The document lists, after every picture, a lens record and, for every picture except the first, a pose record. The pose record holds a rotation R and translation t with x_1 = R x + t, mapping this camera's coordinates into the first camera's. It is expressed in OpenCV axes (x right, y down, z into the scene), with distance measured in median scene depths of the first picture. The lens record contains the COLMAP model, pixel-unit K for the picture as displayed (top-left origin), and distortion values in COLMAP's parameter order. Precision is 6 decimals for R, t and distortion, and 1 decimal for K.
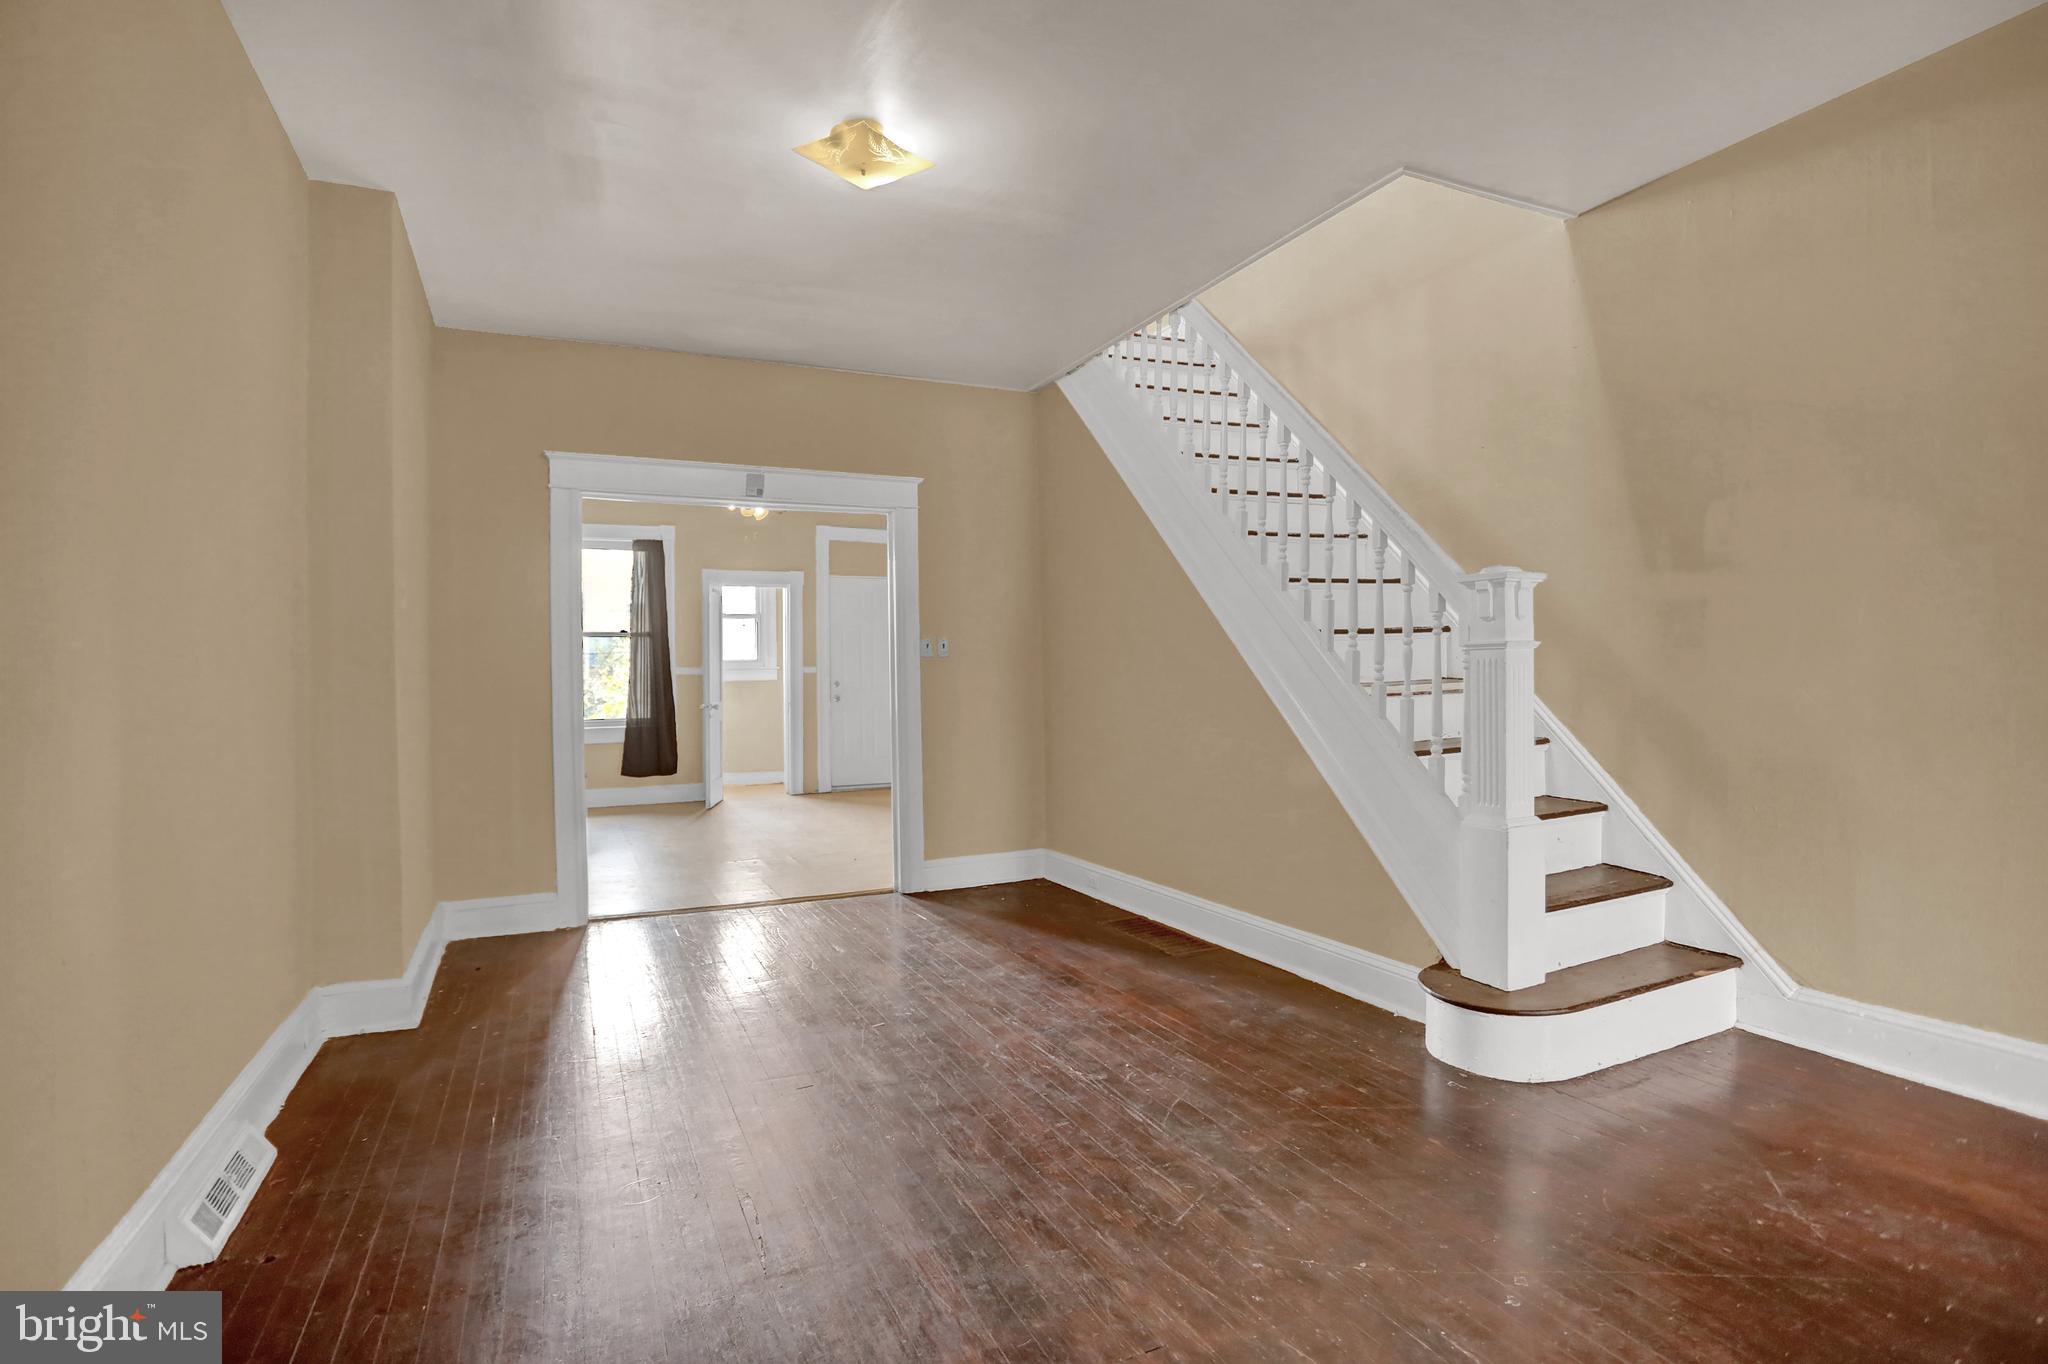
lens RADIAL K [[983.2, 0, 1019.3], [0, 983.2, 679.4], [0, 0, 1]] dist [-0.080258, 0.038191]
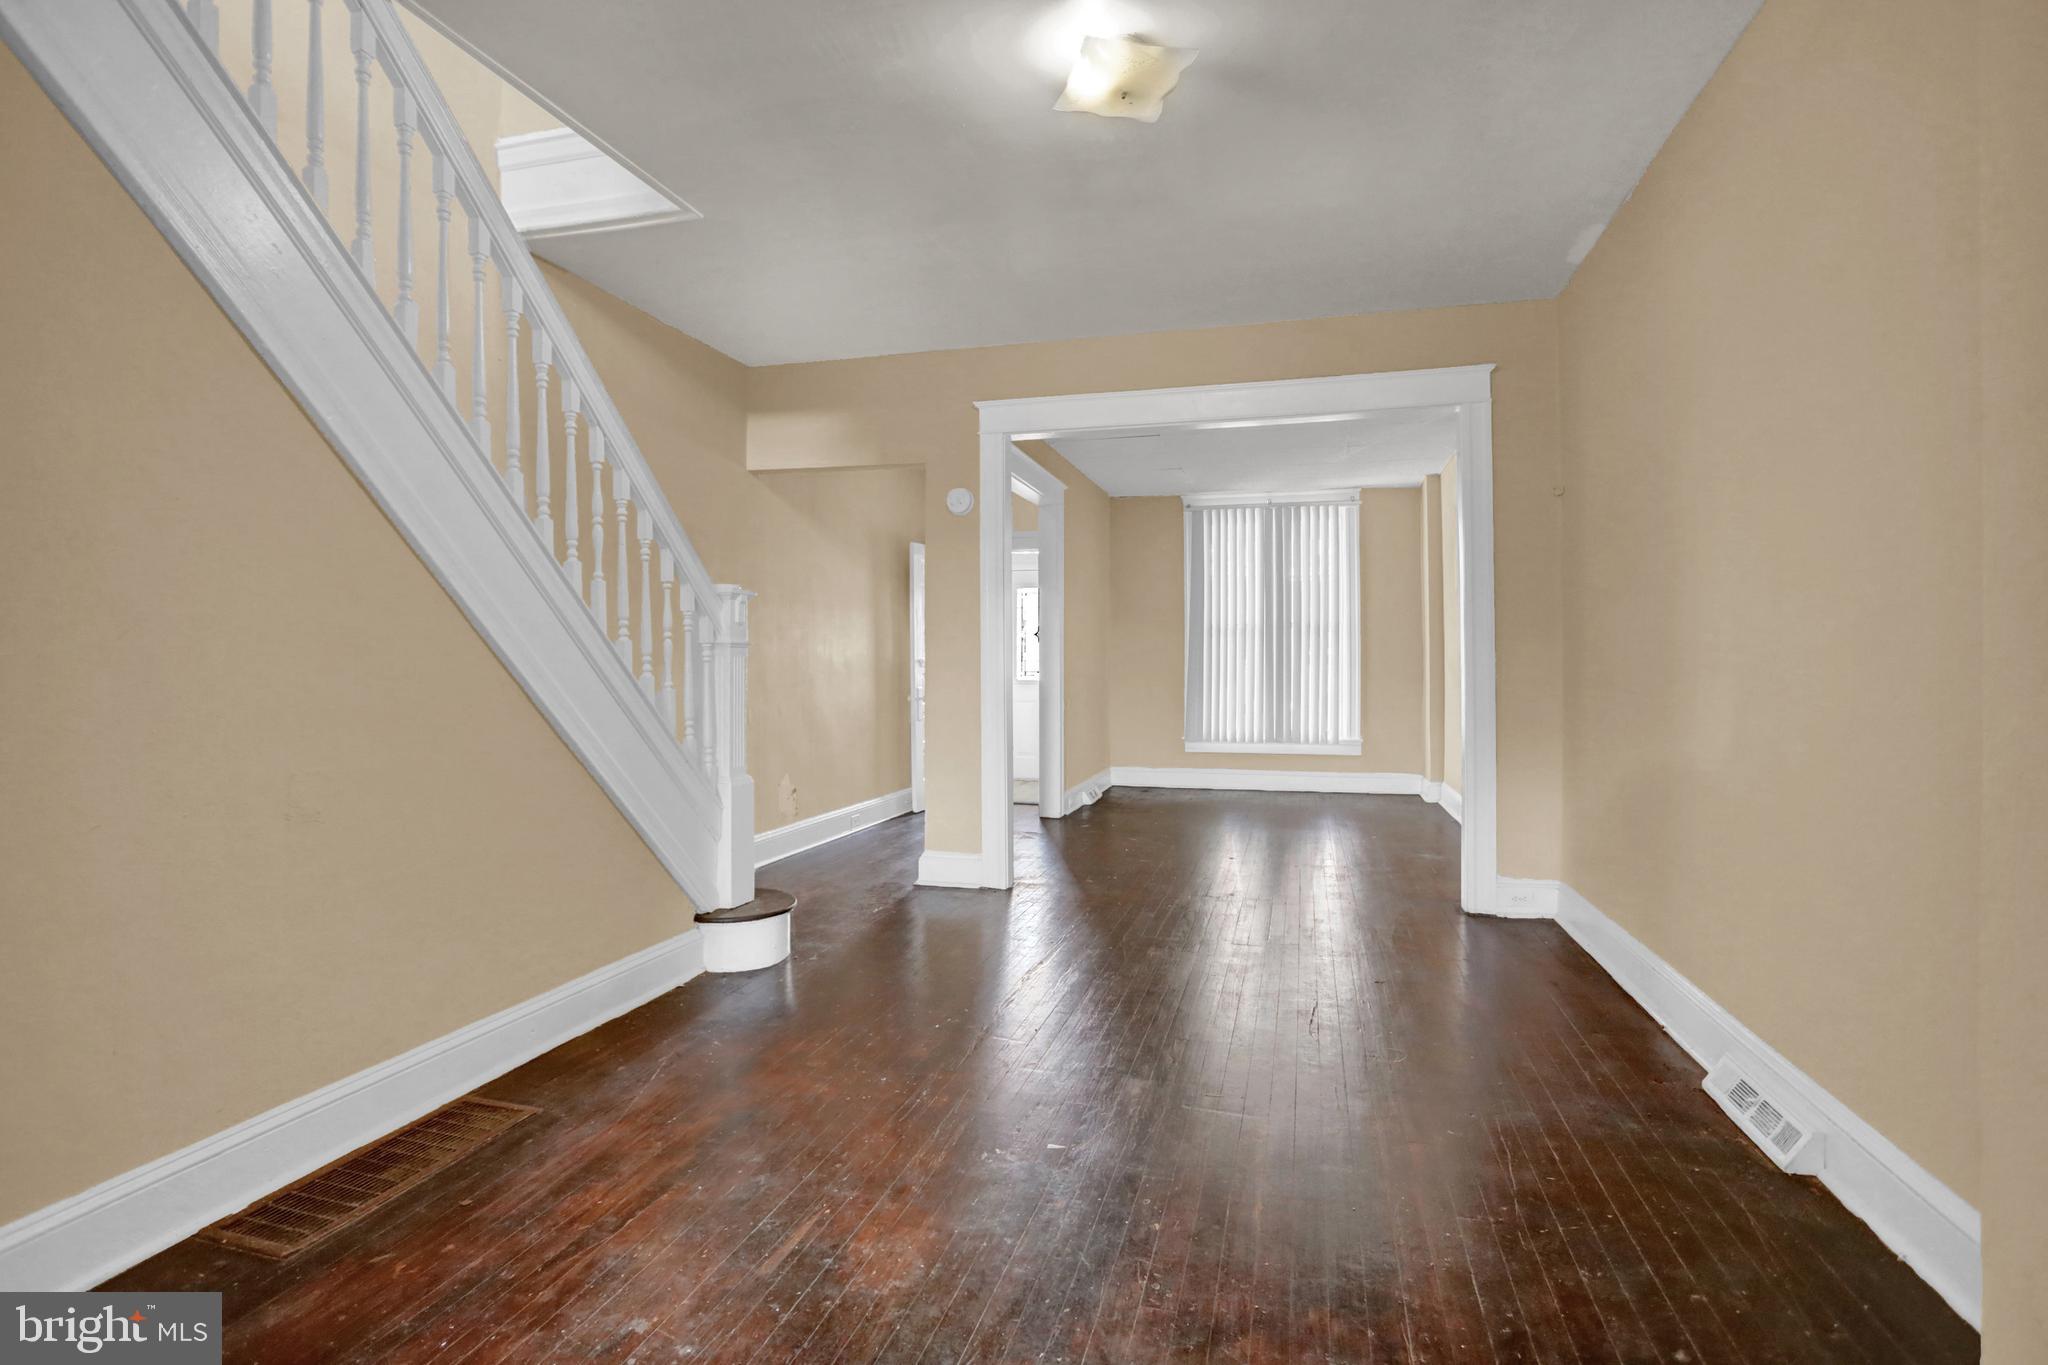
lens RADIAL K [[983.2, 0, 1019.3], [0, 983.2, 679.9], [0, 0, 1]] dist [-0.080258, 0.038191]
pose [[-0.748147, 0.002539, 0.663528, -0.555446], [0.013206, 0.999852, 0.011064, 0.003965], [-0.663402, 0.017040, -0.748069, 1.436998]]
